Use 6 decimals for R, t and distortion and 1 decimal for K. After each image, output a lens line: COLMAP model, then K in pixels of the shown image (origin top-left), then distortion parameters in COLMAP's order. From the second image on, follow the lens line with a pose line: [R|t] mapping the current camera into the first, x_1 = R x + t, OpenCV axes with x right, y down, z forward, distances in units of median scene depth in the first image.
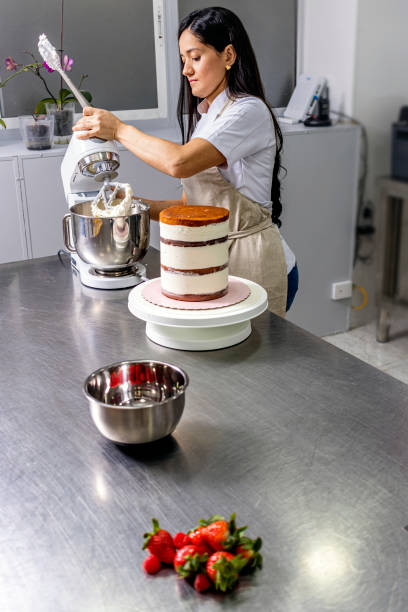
lens RADIAL K [[682.9, 0, 204.6], [0, 682.9, 325.1], [0, 0, 1]] dist [0.025976, -0.002517]
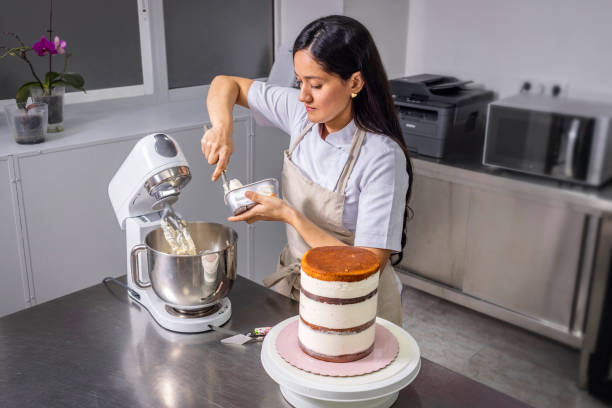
lens RADIAL K [[682.9, 0, 289.9], [0, 682.9, 213.3], [0, 0, 1]] dist [0.025976, -0.002517]
pose [[0.963444, -0.064438, 0.260045, -0.225480], [0.080541, 0.995408, -0.051739, -0.137164], [-0.255517, 0.070792, 0.964209, 0.119262]]
